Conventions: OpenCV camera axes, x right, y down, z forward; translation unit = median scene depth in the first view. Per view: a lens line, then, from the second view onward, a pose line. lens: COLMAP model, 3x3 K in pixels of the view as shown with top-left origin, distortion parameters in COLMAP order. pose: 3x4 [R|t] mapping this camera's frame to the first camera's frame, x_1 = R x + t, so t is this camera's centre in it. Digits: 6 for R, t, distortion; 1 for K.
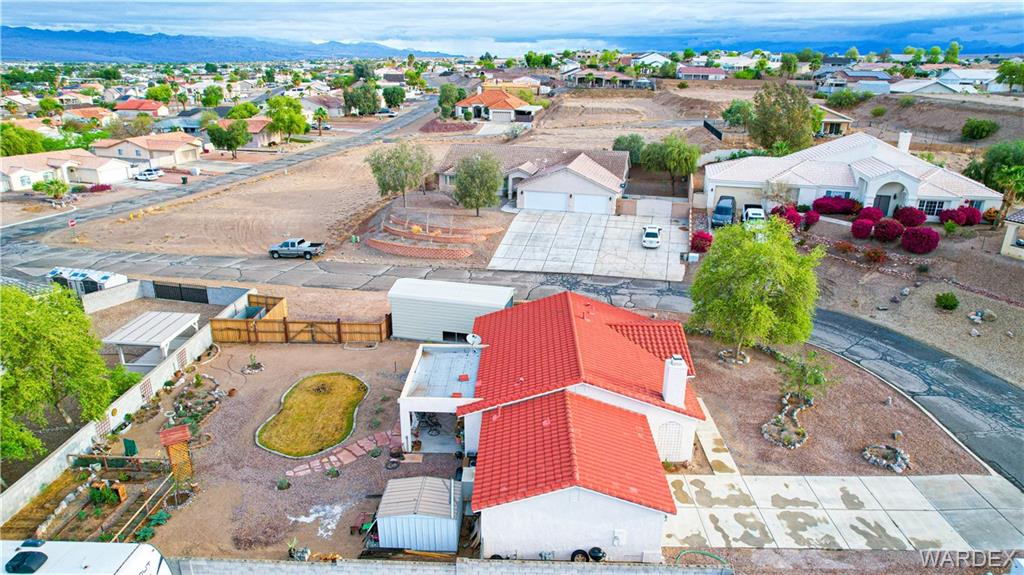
lens RADIAL K [[655.8, 0, 512.0], [0, 655.8, 287.5], [0, 0, 1]] dist [-0.075469, 0.067348]
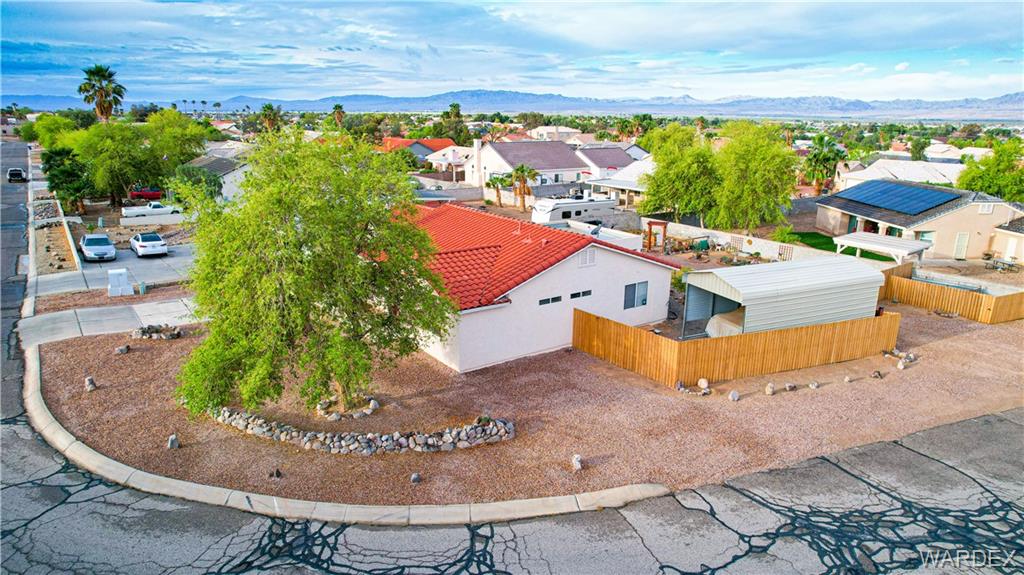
lens RADIAL K [[655.8, 0, 512.0], [0, 655.8, 287.5], [0, 0, 1]] dist [-0.075469, 0.067348]
pose [[-0.795023, 0.138629, -0.590525, 0.491997], [-0.219176, 0.842106, 0.492766, -0.234247], [0.565597, 0.521190, -0.639110, 1.260047]]
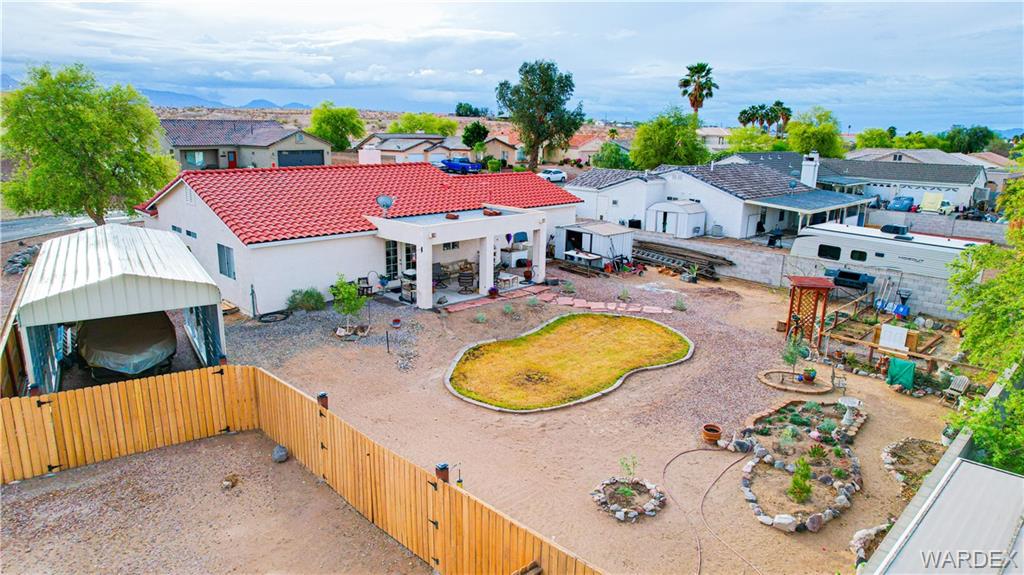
lens RADIAL K [[655.8, 0, 512.0], [0, 655.8, 287.5], [0, 0, 1]] dist [-0.075469, 0.067348]
pose [[-0.722709, -0.184355, 0.666111, -0.499492], [0.204470, 0.863599, 0.460856, -0.103796], [-0.660215, 0.469265, -0.586436, 1.074163]]
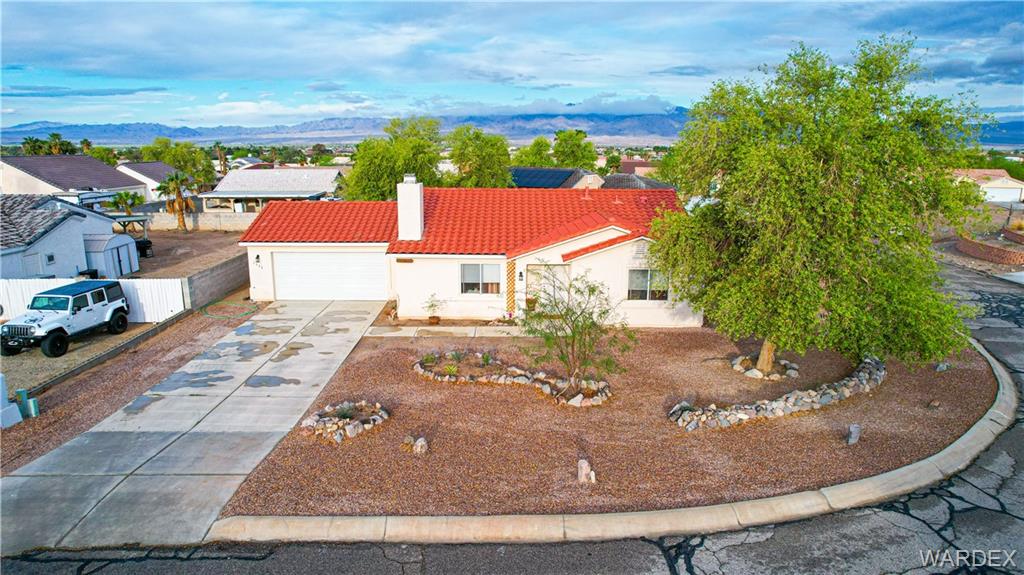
lens RADIAL K [[655.8, 0, 512.0], [0, 655.8, 287.5], [0, 0, 1]] dist [-0.075469, 0.067348]
pose [[0.016370, 0.204895, -0.978647, 0.724744], [-0.333208, 0.923947, 0.187869, 0.025846], [0.942711, 0.323018, 0.083398, 0.723913]]
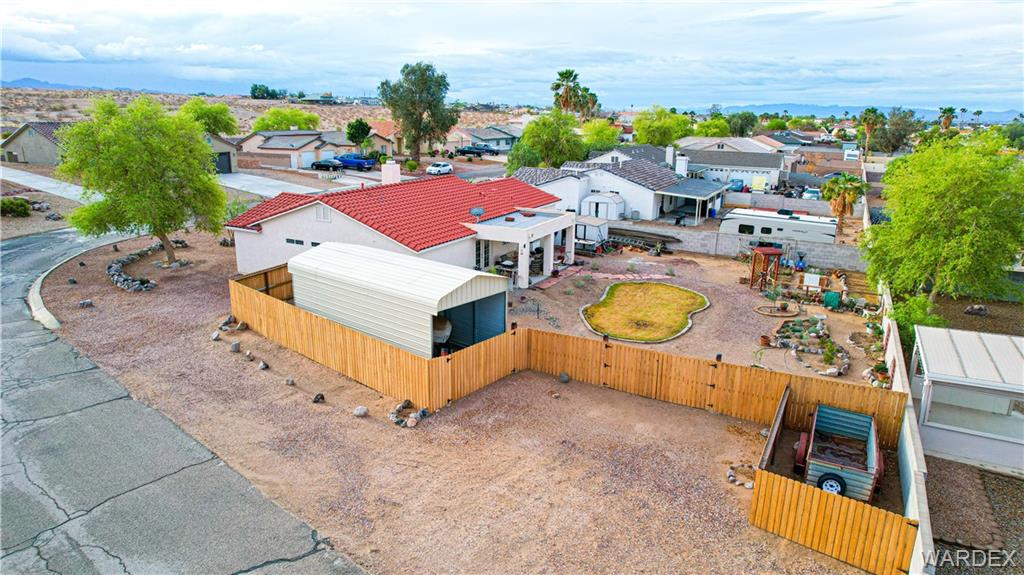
lens RADIAL K [[655.8, 0, 512.0], [0, 655.8, 287.5], [0, 0, 1]] dist [-0.075469, 0.067348]
pose [[-0.897701, -0.135719, 0.419182, -0.399434], [0.124340, 0.834674, 0.536525, -0.252031], [-0.422697, 0.533760, -0.732412, 1.353380]]
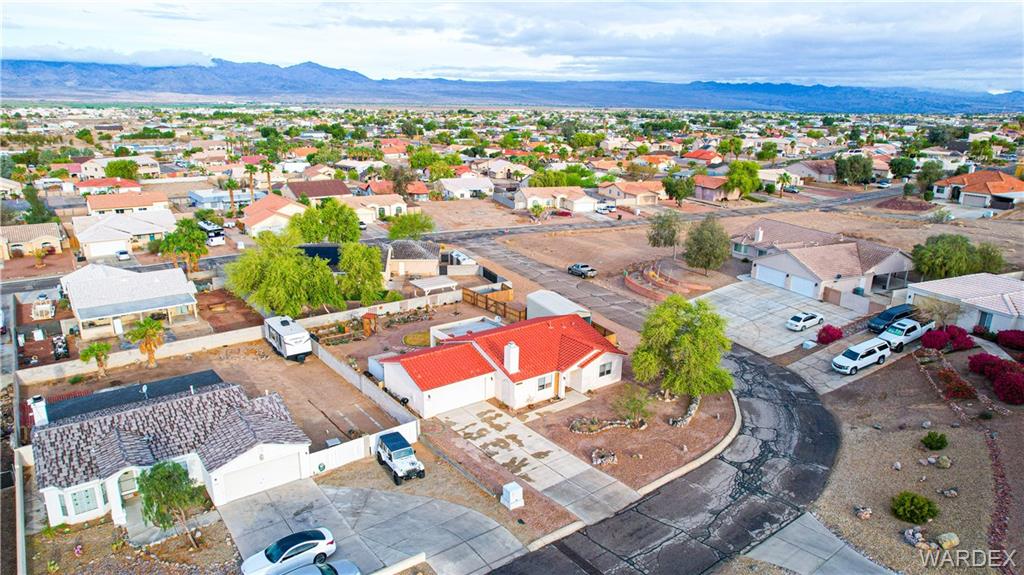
lens RADIAL K [[655.8, 0, 512.0], [0, 655.8, 287.5], [0, 0, 1]] dist [-0.075469, 0.067348]
pose [[0.620535, 0.213257, -0.754624, 1.022073], [-0.265841, 0.962536, 0.053410, -0.086305], [0.737743, 0.167467, 0.653980, -0.117152]]
